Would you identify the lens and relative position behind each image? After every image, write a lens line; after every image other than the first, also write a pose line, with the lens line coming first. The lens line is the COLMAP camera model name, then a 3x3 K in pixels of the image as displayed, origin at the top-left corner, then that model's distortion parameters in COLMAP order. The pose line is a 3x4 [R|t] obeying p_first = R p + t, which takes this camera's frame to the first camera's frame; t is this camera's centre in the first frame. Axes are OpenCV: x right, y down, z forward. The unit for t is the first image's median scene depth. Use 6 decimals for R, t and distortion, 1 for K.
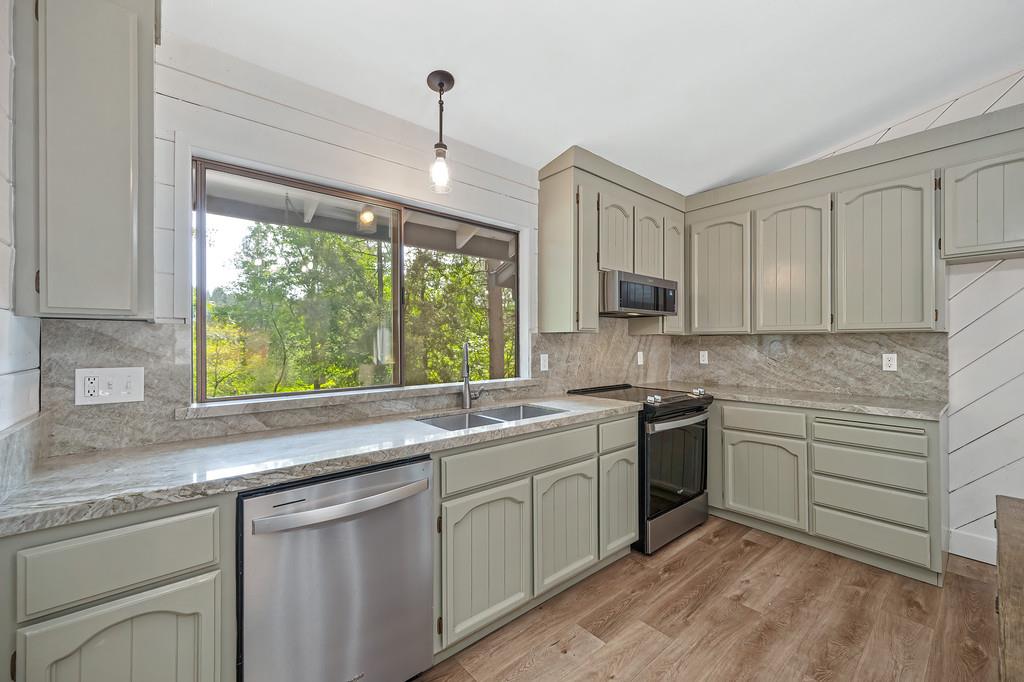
lens RADIAL K [[408.8, 0, 515.7], [0, 408.8, 334.8], [0, 0, 1]] dist [-0.002394, 0.000731]
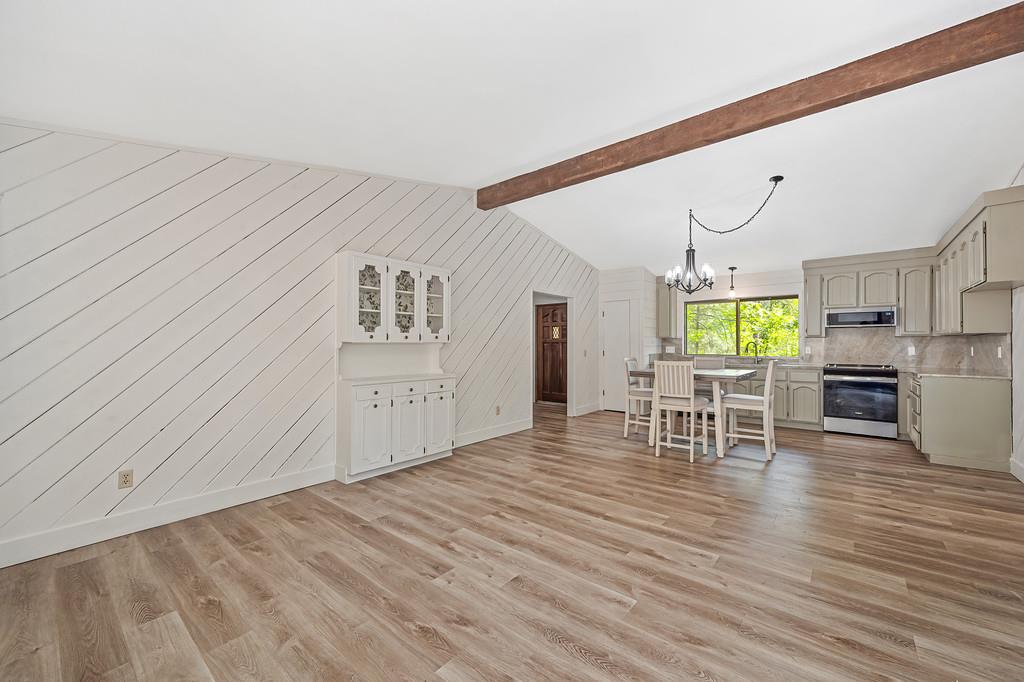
lens RADIAL K [[408.8, 0, 508.9], [0, 408.8, 345.1], [0, 0, 1]] dist [-0.002394, 0.000731]
pose [[0.184558, -0.011626, -0.982753, 2.115748], [0.005894, 0.999925, -0.010722, 0.056105], [0.982804, -0.003814, 0.184613, -1.138832]]
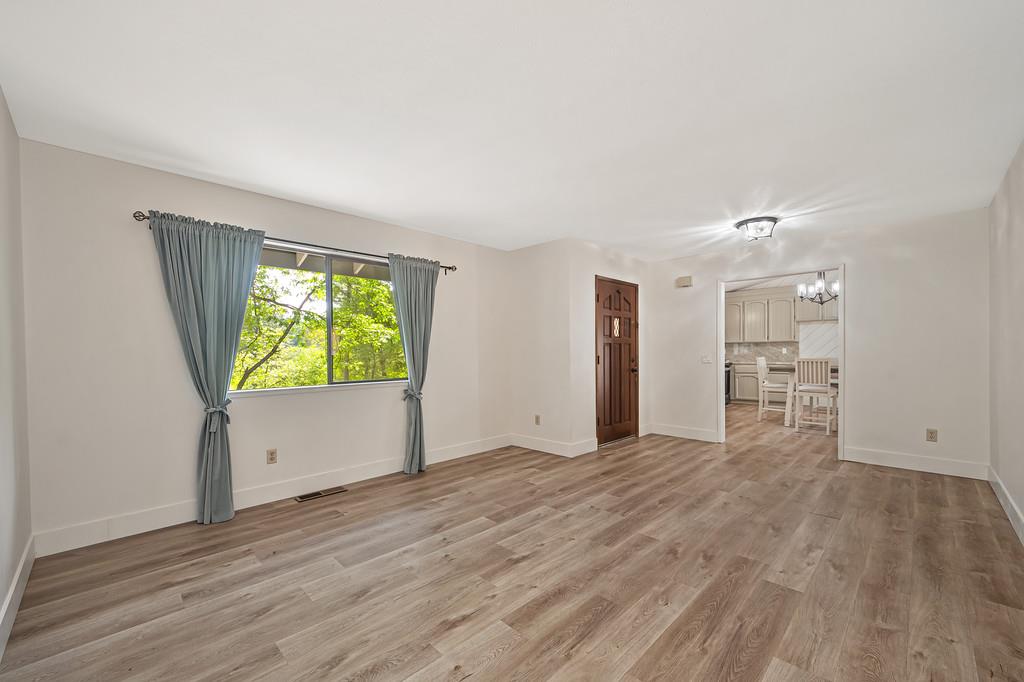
lens RADIAL K [[408.8, 0, 513.4], [0, 408.8, 355.8], [0, 0, 1]] dist [-0.002394, 0.000731]
pose [[0.994478, -0.011689, 0.104288, -1.653376], [0.009584, 0.999741, 0.020665, 0.018935], [-0.104503, -0.019551, 0.994332, -2.116724]]
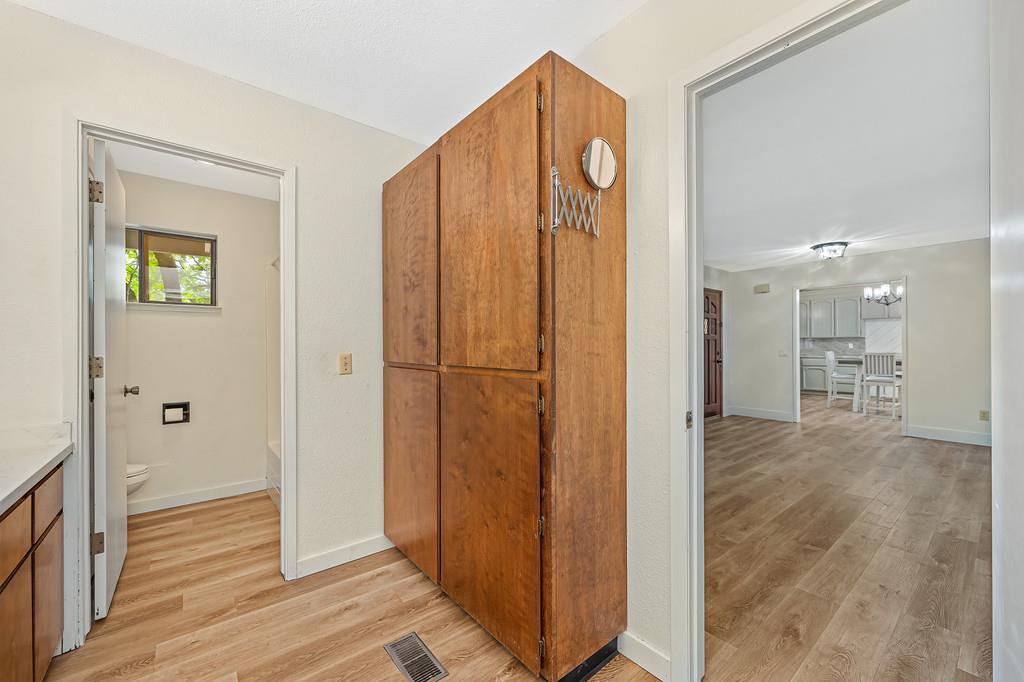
lens RADIAL K [[408.8, 0, 510.8], [0, 408.8, 341.8], [0, 0, 1]] dist [-0.002394, 0.000731]
pose [[0.999985, -0.004949, 0.002181, -2.110694], [0.004942, 0.999983, 0.003243, 0.005290], [-0.002197, -0.003233, 0.999992, -2.625801]]
